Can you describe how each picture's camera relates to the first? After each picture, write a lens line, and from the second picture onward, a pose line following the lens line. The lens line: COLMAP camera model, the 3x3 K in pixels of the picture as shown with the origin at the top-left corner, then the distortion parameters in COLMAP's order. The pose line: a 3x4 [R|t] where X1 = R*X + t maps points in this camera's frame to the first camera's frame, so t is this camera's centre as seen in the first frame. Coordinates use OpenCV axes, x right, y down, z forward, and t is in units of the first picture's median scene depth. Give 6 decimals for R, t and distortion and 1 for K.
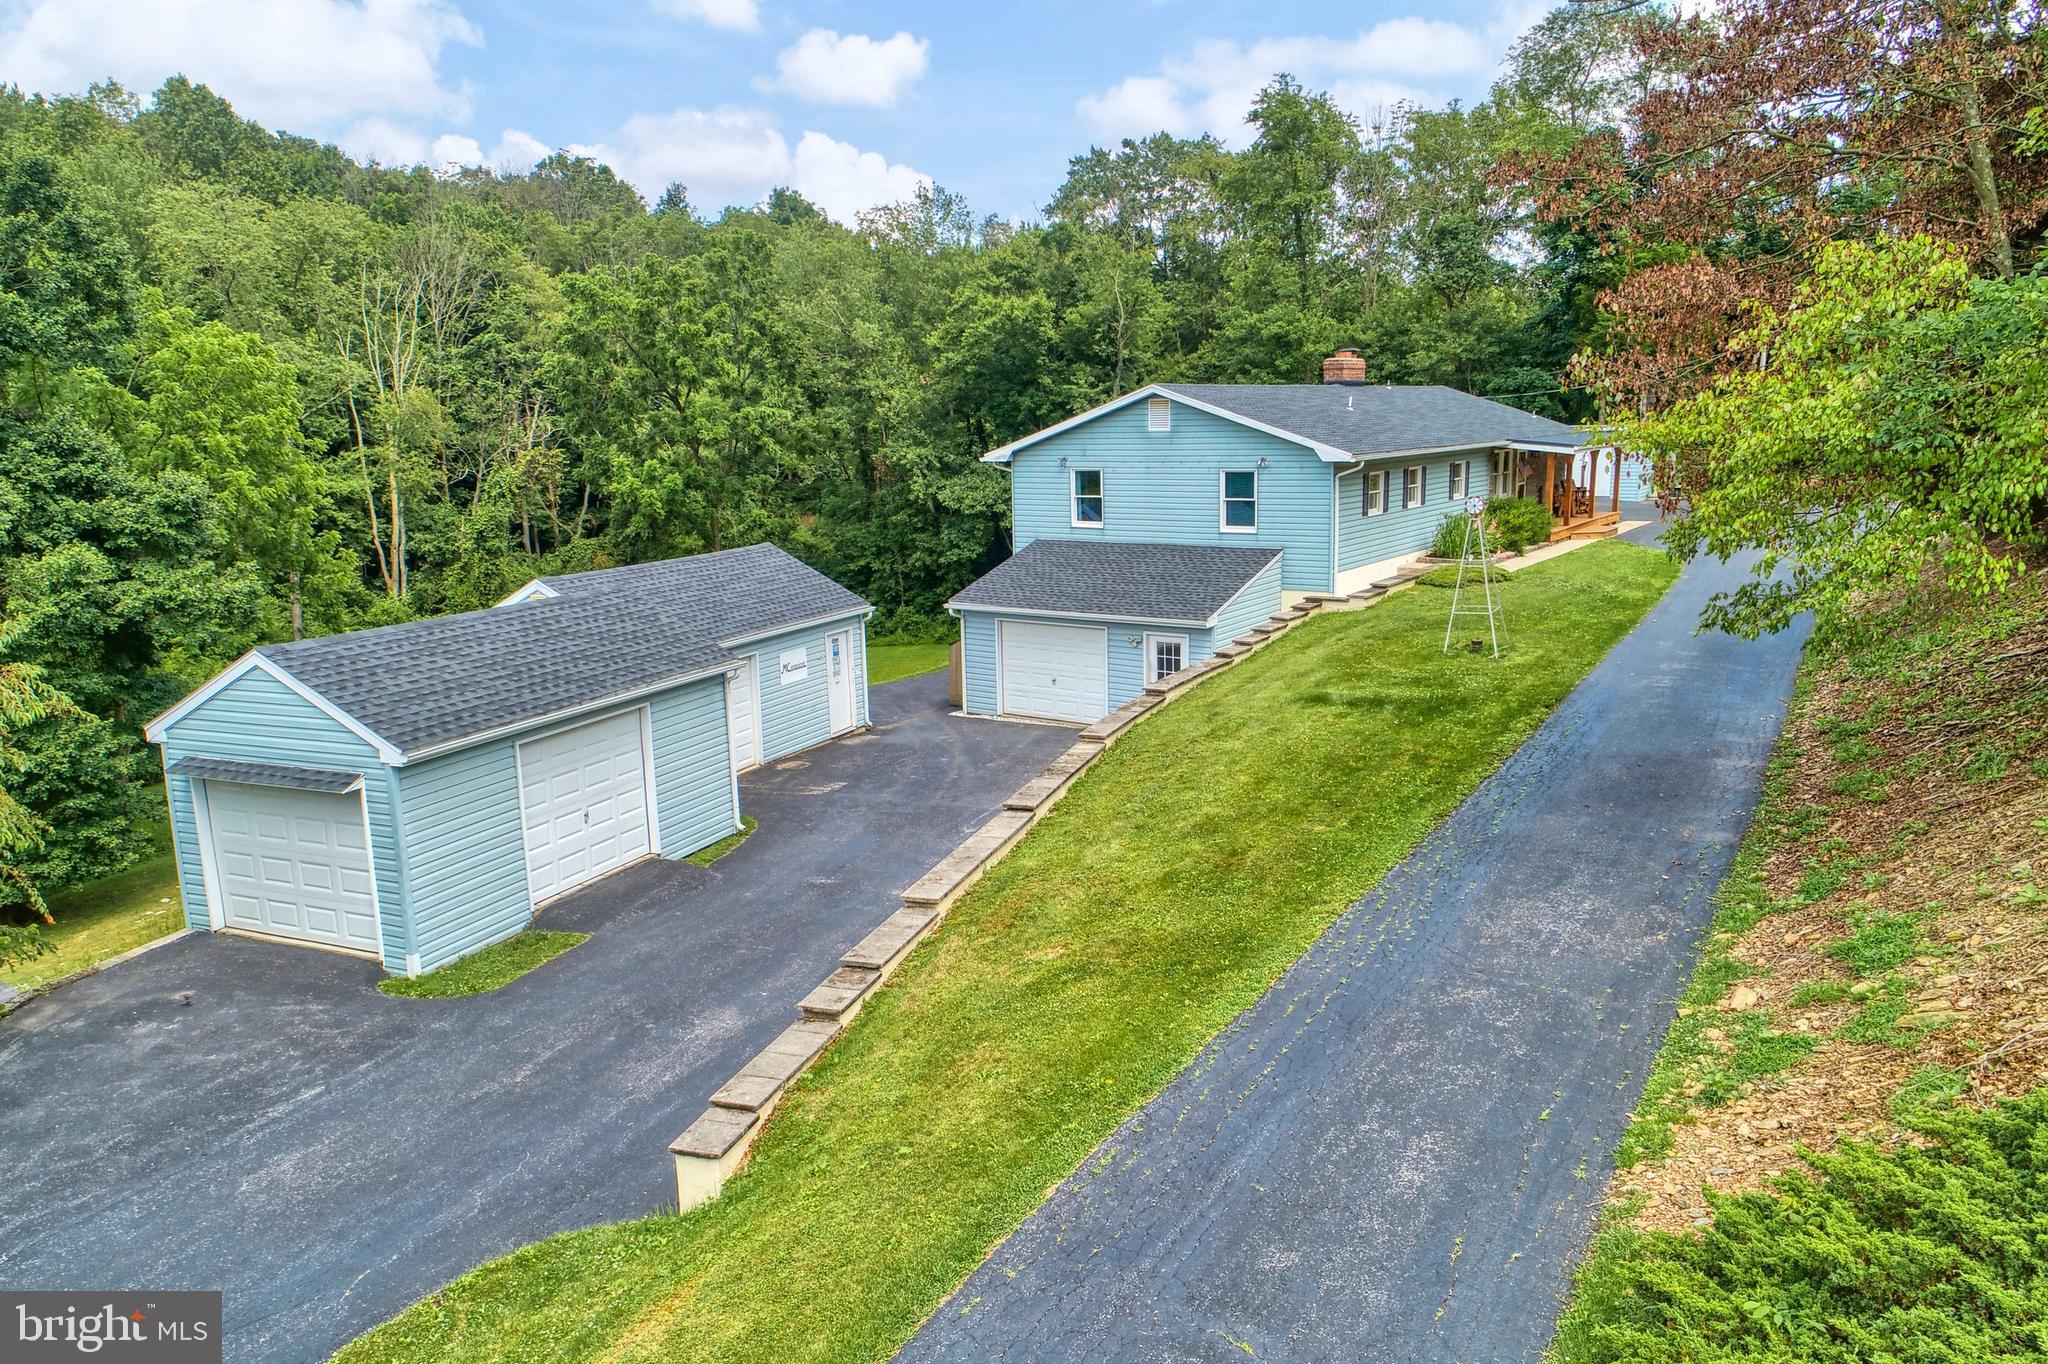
lens RADIAL K [[1373.1, 0, 948.8], [0, 1373.1, 680.7], [0, 0, 1]] dist [0.037502, -0.103163]
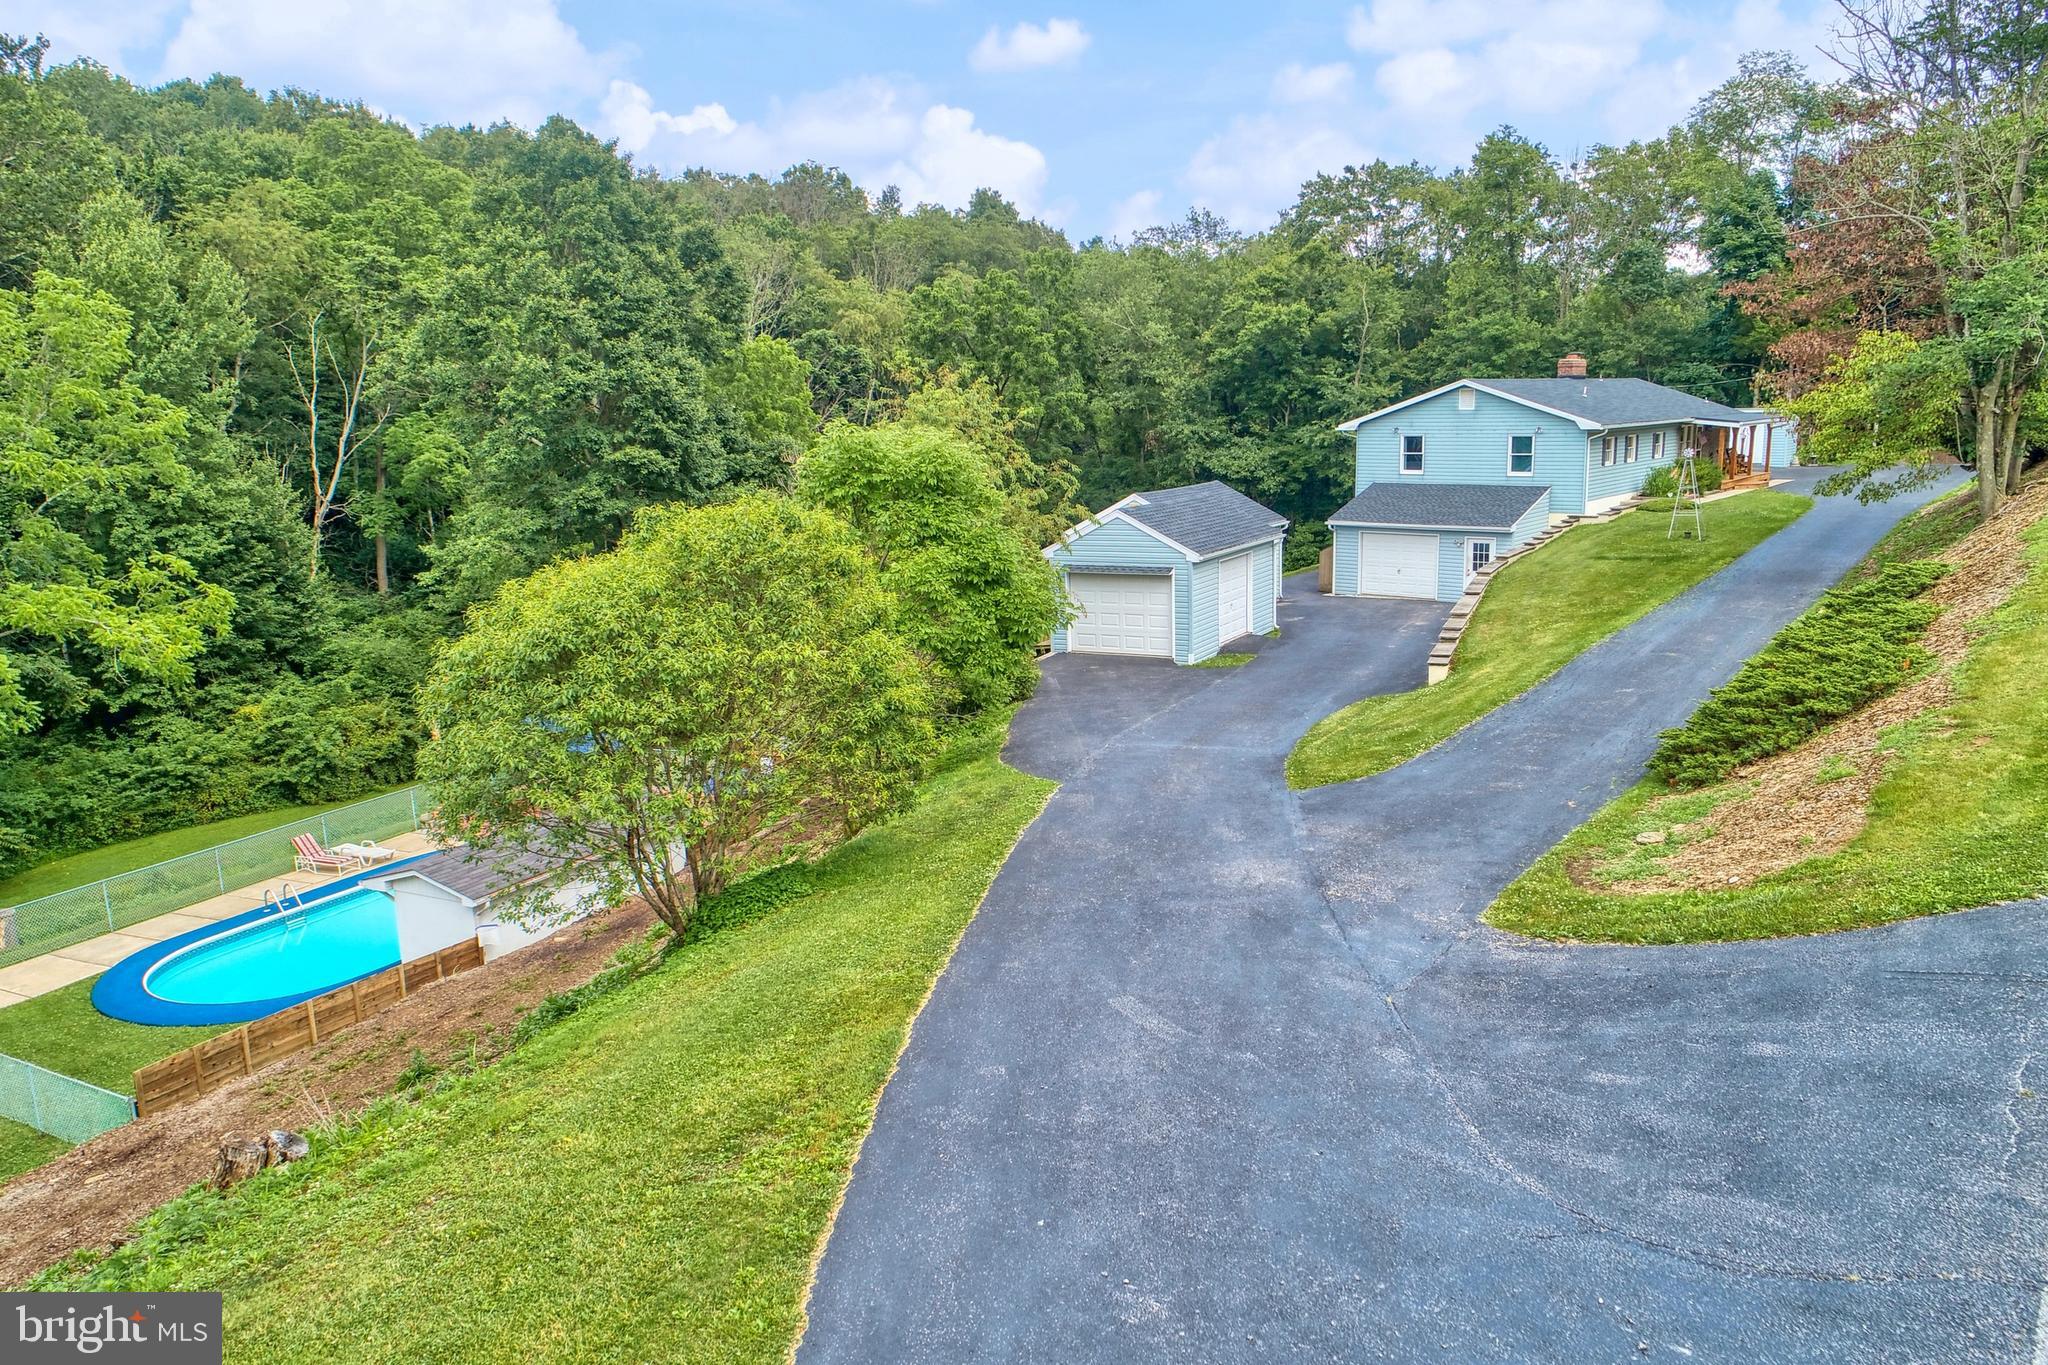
lens RADIAL K [[1372.9, 0, 1024.0], [0, 1372.9, 682.5], [0, 0, 1]] dist [0.000085, 0.000647]
pose [[0.999158, 0.011253, -0.039463, -0.158300], [-0.010718, 0.999848, 0.013753, 0.061029], [0.039612, -0.013319, 0.999126, -0.316316]]
